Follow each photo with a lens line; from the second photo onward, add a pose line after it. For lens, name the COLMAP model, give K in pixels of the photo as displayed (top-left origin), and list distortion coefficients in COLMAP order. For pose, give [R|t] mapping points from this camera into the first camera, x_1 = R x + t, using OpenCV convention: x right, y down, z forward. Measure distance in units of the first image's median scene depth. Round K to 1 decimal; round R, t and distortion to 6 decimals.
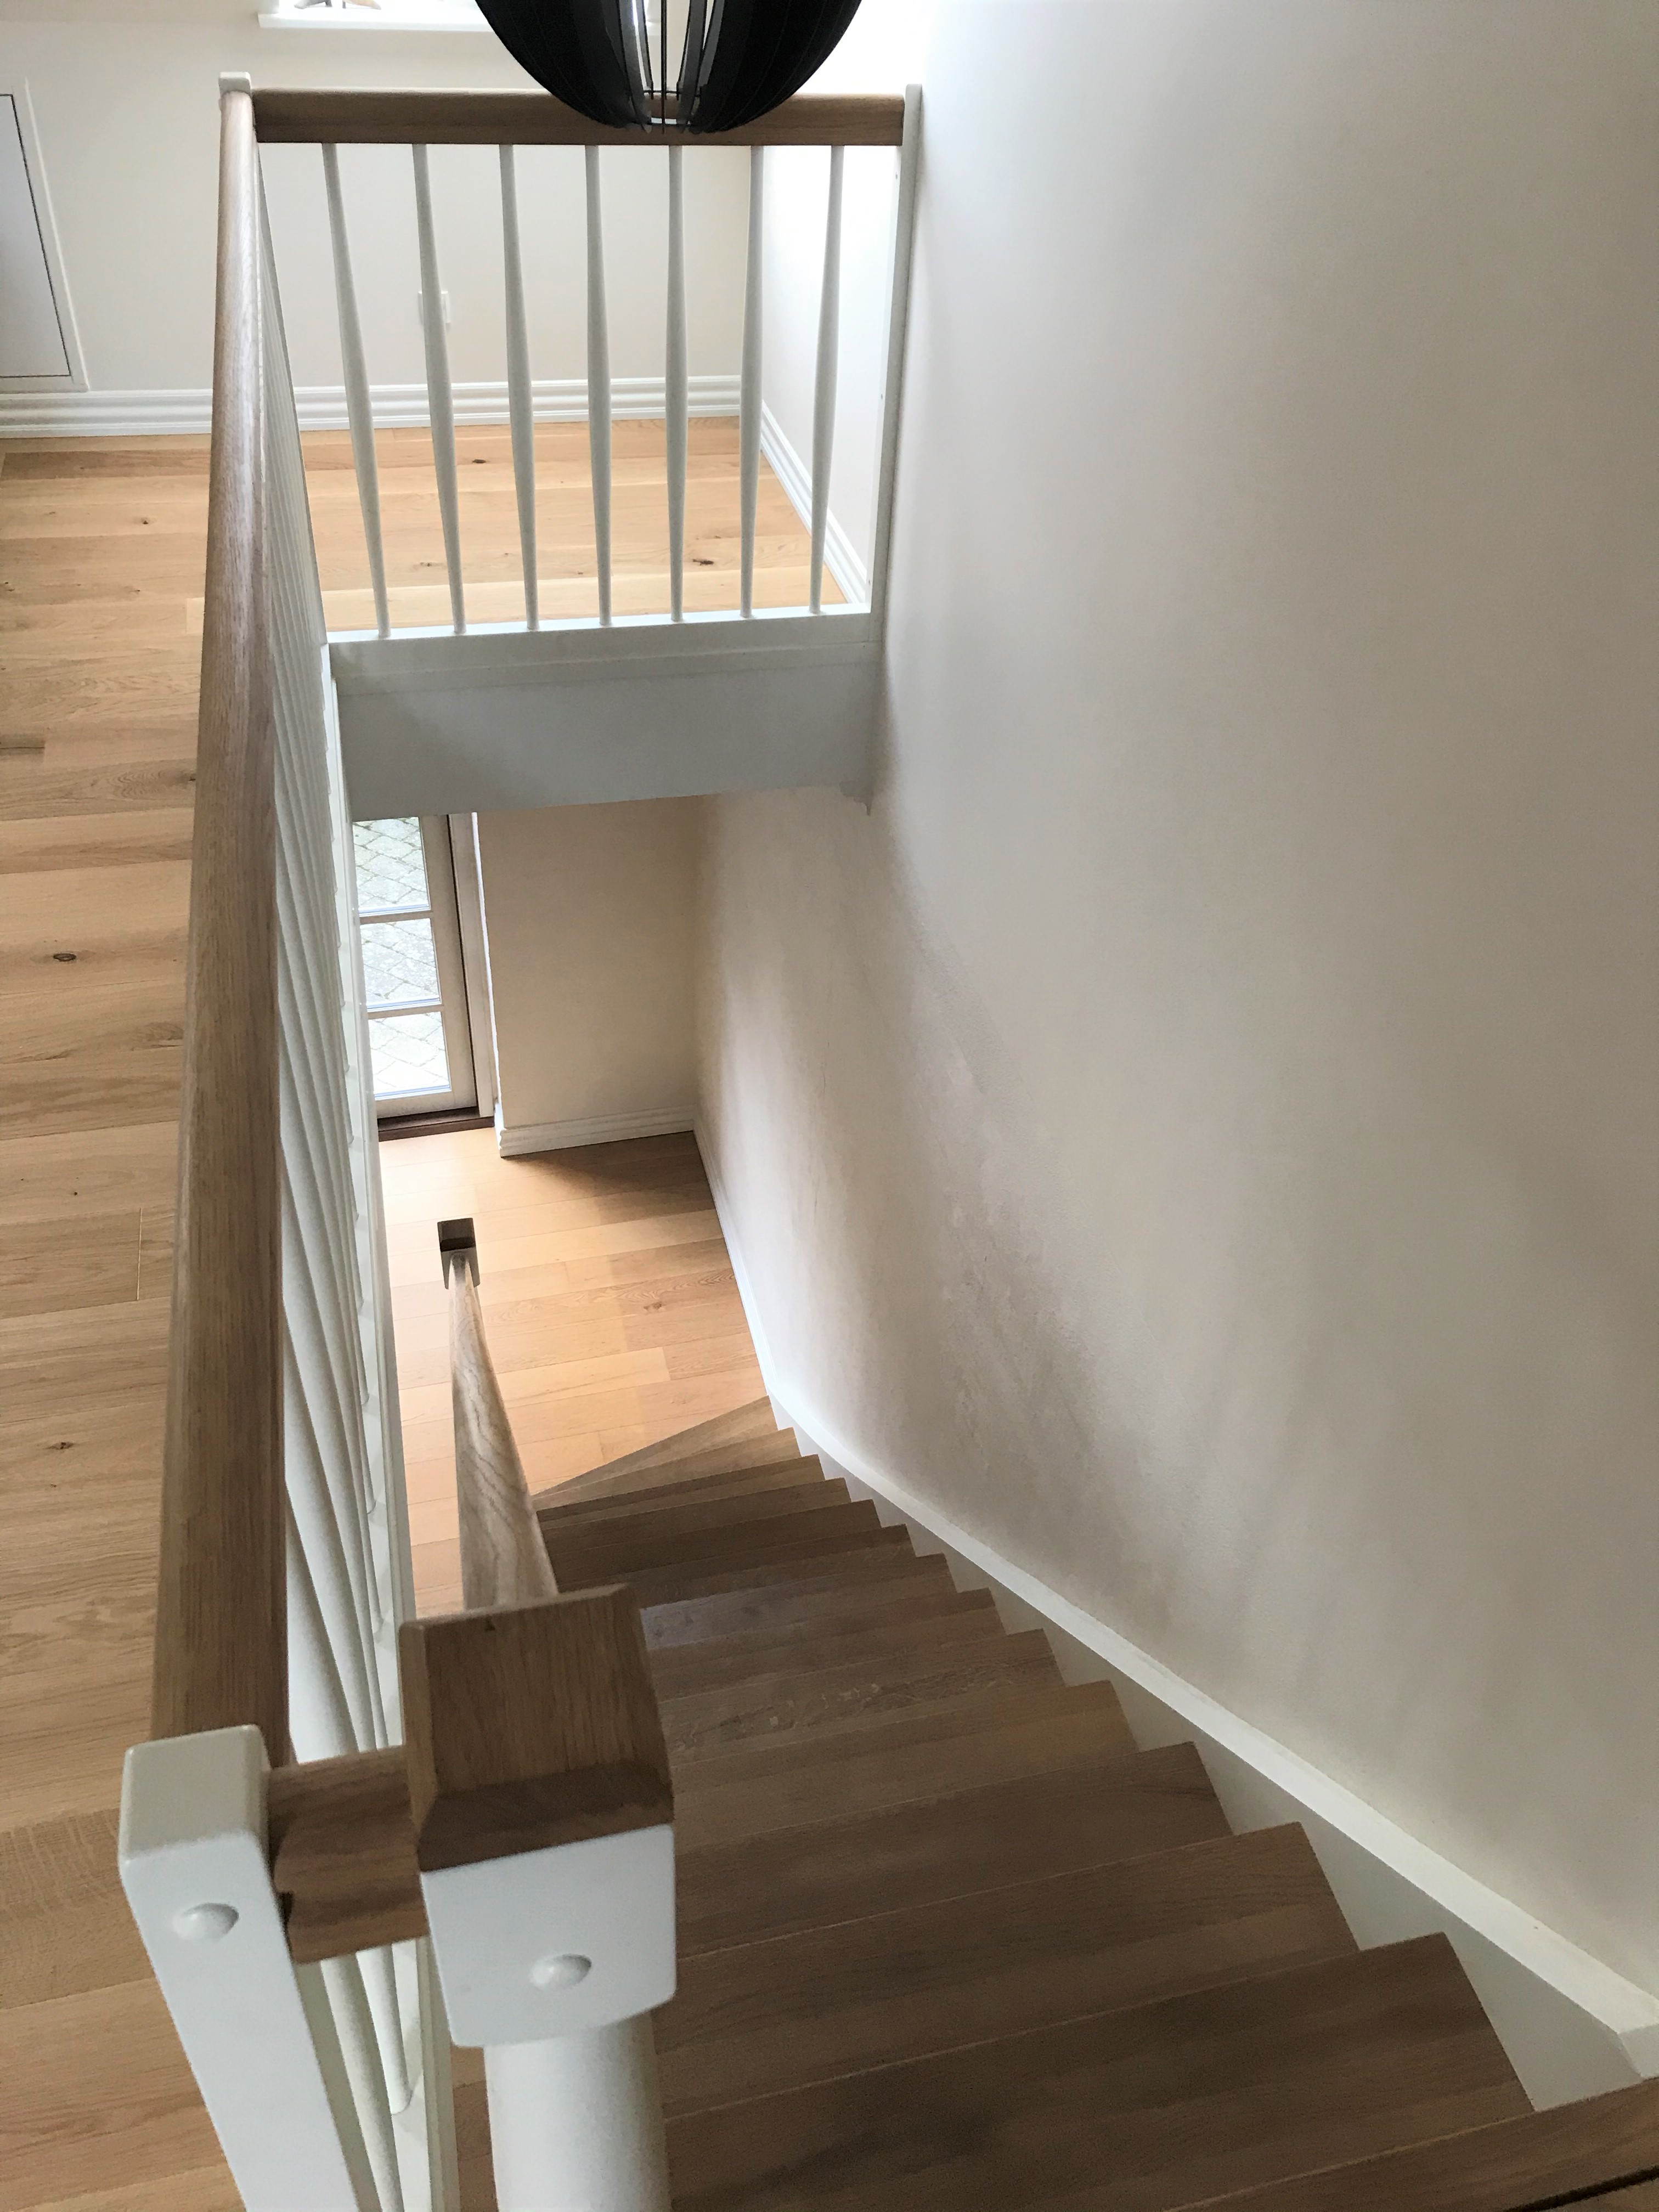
lens RADIAL K [[1833.0, 0, 829.5], [0, 1833.0, 1106.0], [0, 0, 1]] dist [0.036284, -0.004933]
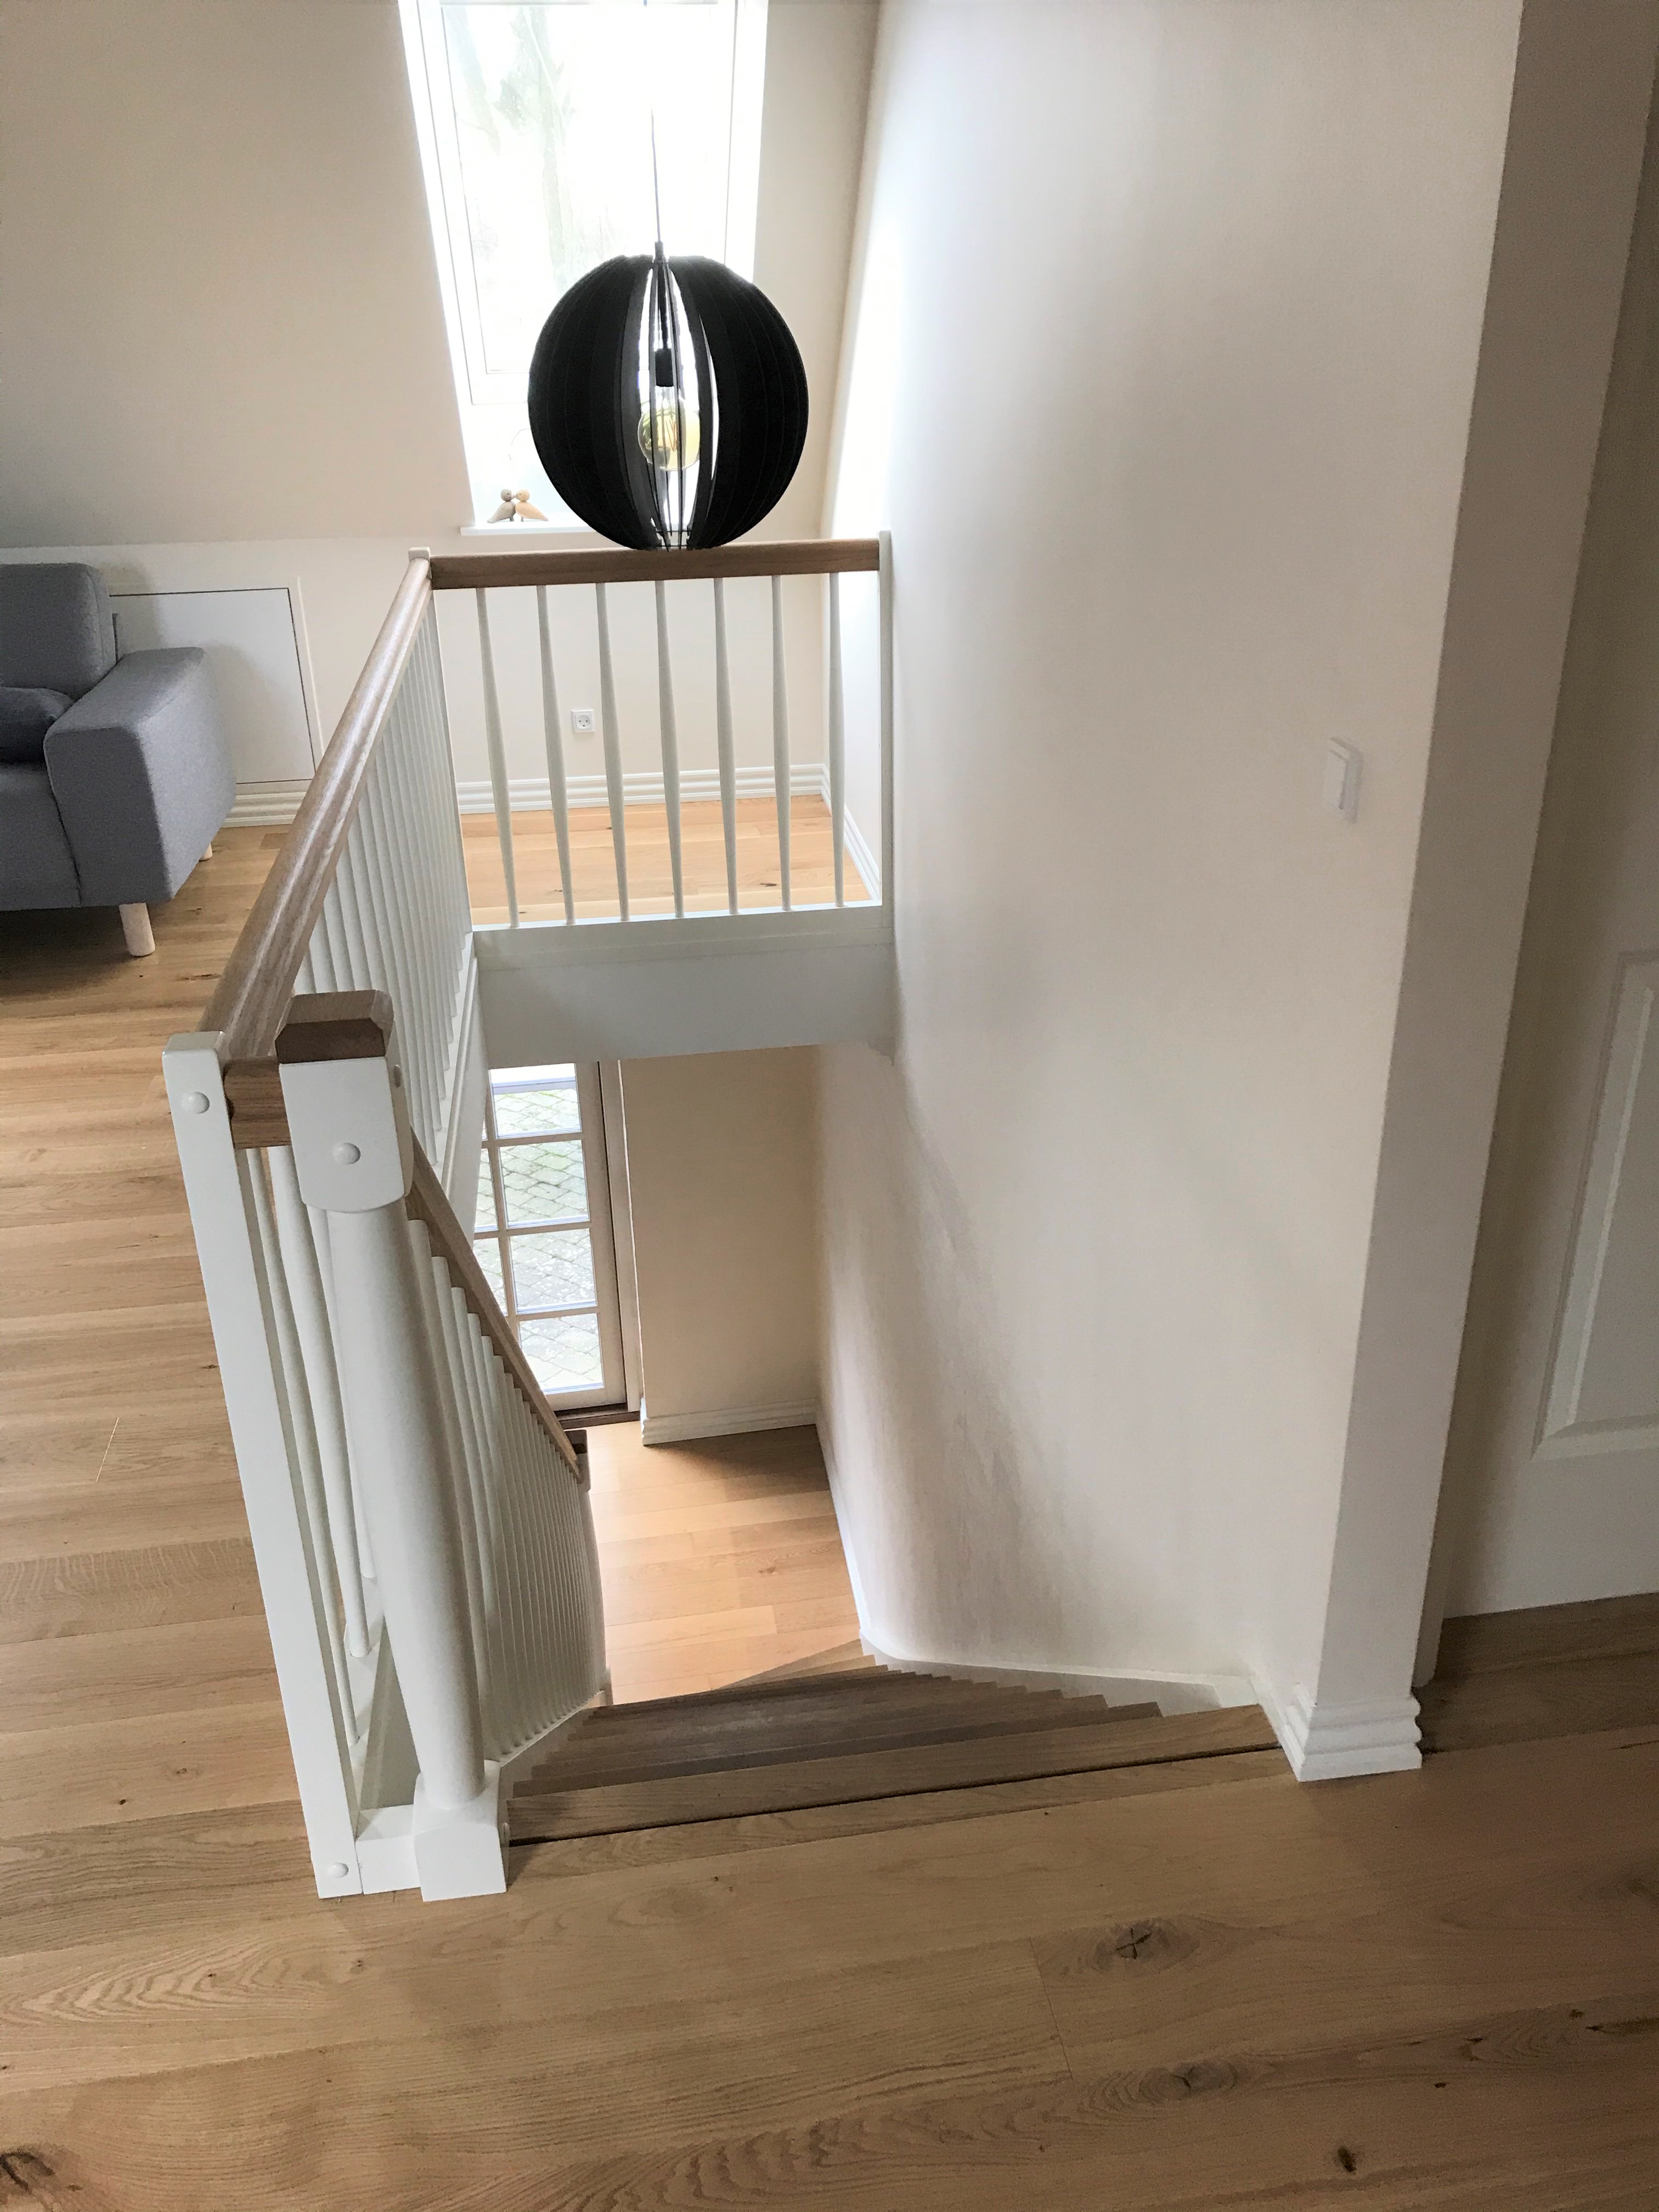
lens RADIAL K [[1827.2, 0, 829.5], [0, 1827.2, 1106.0], [0, 0, 1]] dist [0.187577, -0.516795]
pose [[0.992130, -0.020900, -0.123455, 0.143676], [-0.010369, 0.968870, -0.247354, 0.193410], [0.124782, 0.246687, 0.961028, -0.222083]]
